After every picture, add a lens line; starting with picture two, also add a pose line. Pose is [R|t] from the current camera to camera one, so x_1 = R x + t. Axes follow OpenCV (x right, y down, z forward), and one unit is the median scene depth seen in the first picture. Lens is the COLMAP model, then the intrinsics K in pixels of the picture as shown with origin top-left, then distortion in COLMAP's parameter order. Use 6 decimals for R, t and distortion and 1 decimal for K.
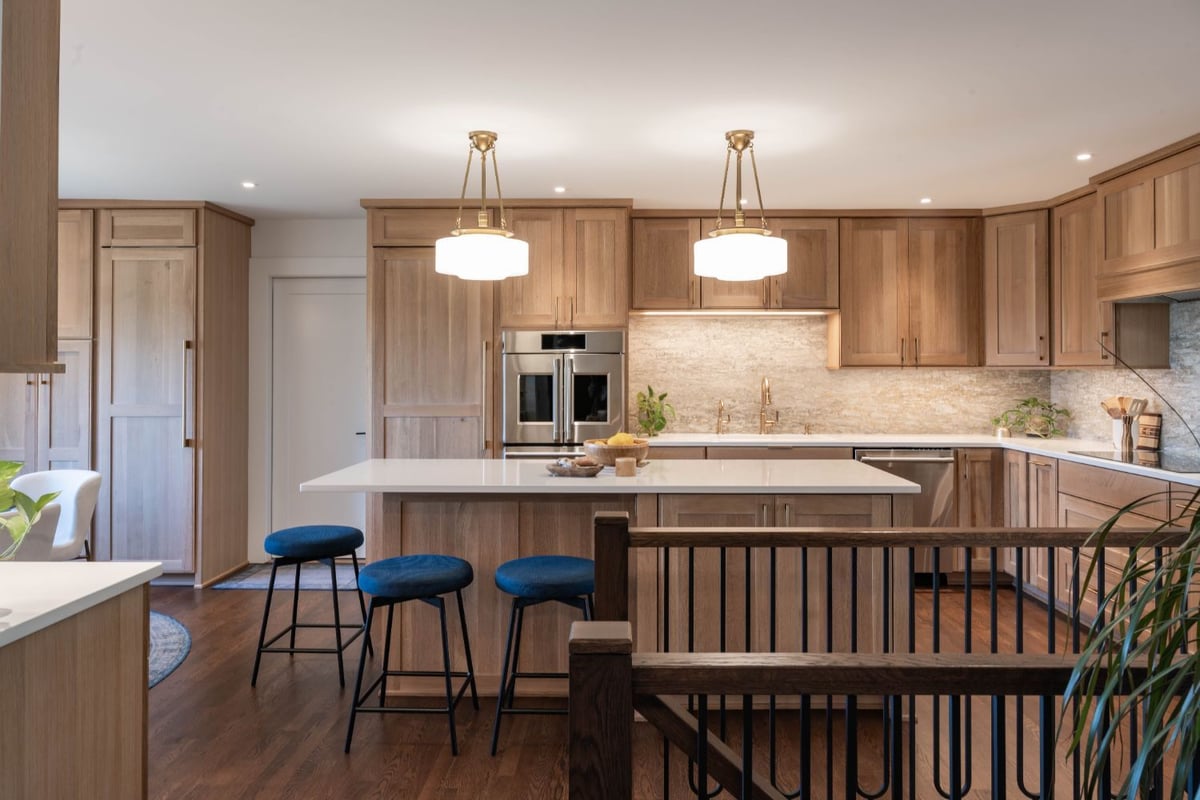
lens RADIAL K [[827.8, 0, 604.7], [0, 827.8, 352.8], [0, 0, 1]] dist [-0.001603, -0.000687]
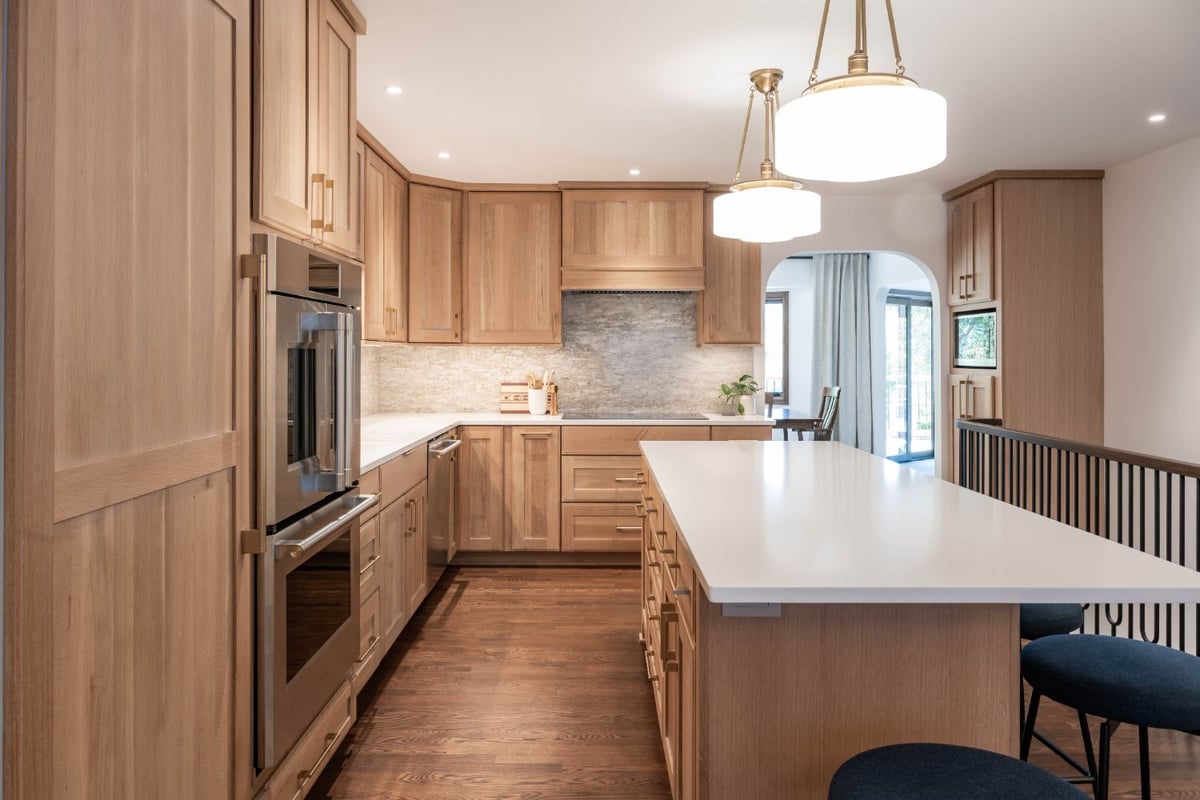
lens RADIAL K [[827.8, 0, 604.7], [0, 827.8, 352.8], [0, 0, 1]] dist [-0.001603, -0.000687]
pose [[-0.029681, 0.001158, 0.999559, -0.503876], [-0.022606, 0.999743, -0.001829, 0.025755], [-0.999304, -0.022651, -0.029647, 0.848901]]
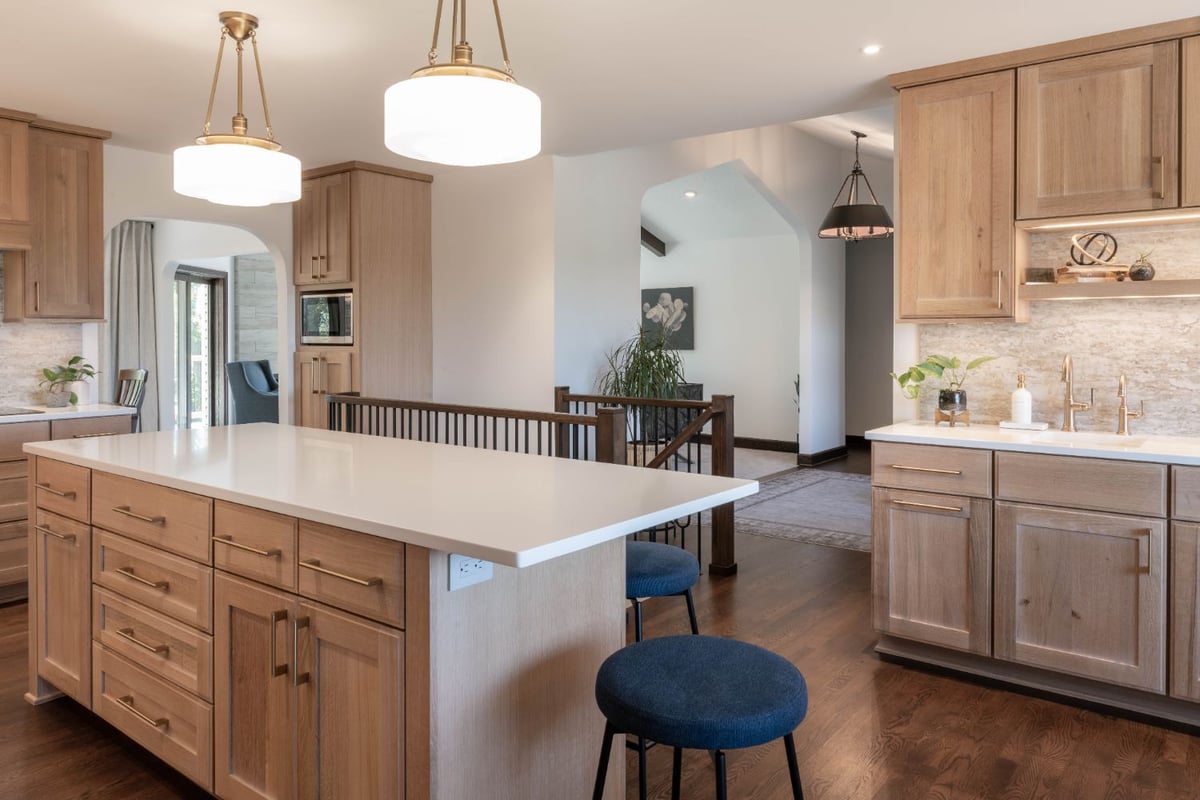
lens RADIAL K [[827.8, 0, 604.7], [0, 827.8, 352.8], [0, 0, 1]] dist [-0.001603, -0.000687]
pose [[-0.806866, -0.013014, 0.590591, -0.419537], [-0.013294, 0.999904, 0.003871, 0.033236], [-0.590585, -0.004727, -0.806962, 1.017855]]
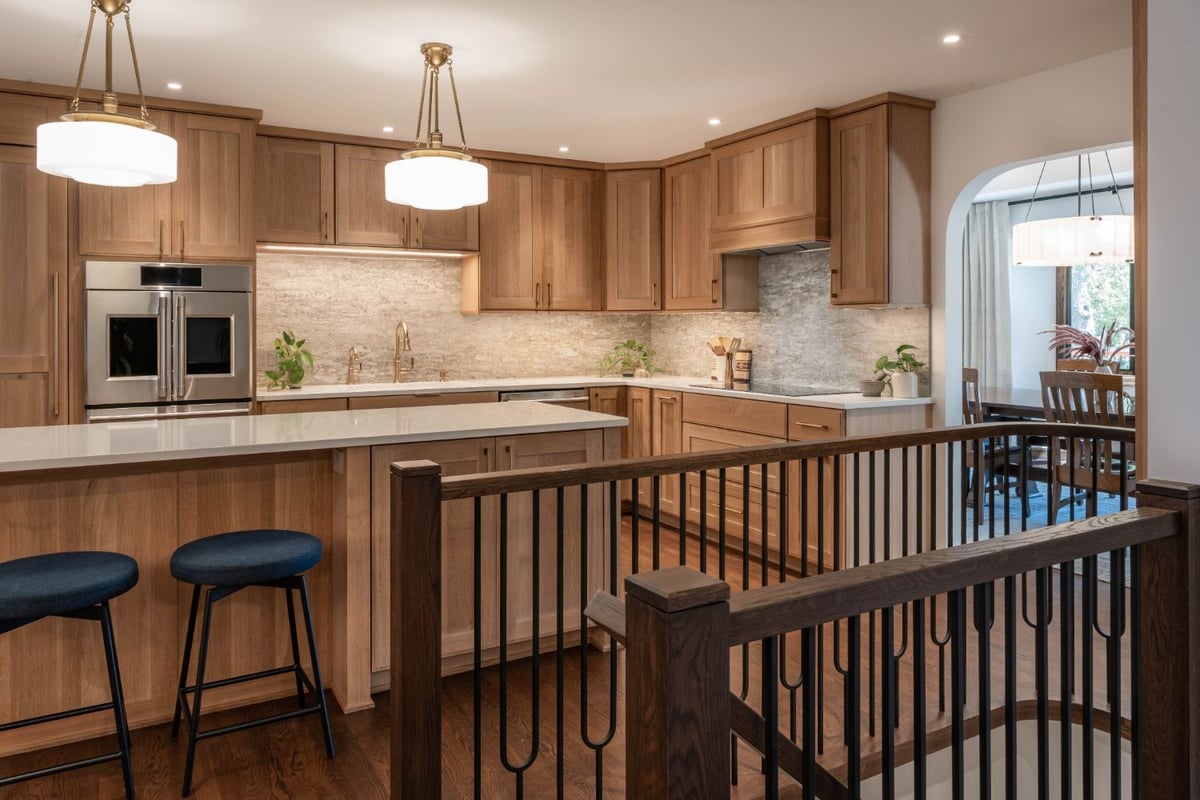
lens RADIAL K [[839.0, 0, 600.7], [0, 839.0, 326.2], [0, 0, 1]] dist [-0.007649, -0.004010]
pose [[0.854548, -0.003015, 0.519364, -0.115390], [-0.007447, 0.999809, 0.018057, 0.017272], [-0.519319, -0.019298, 0.854362, 0.080603]]
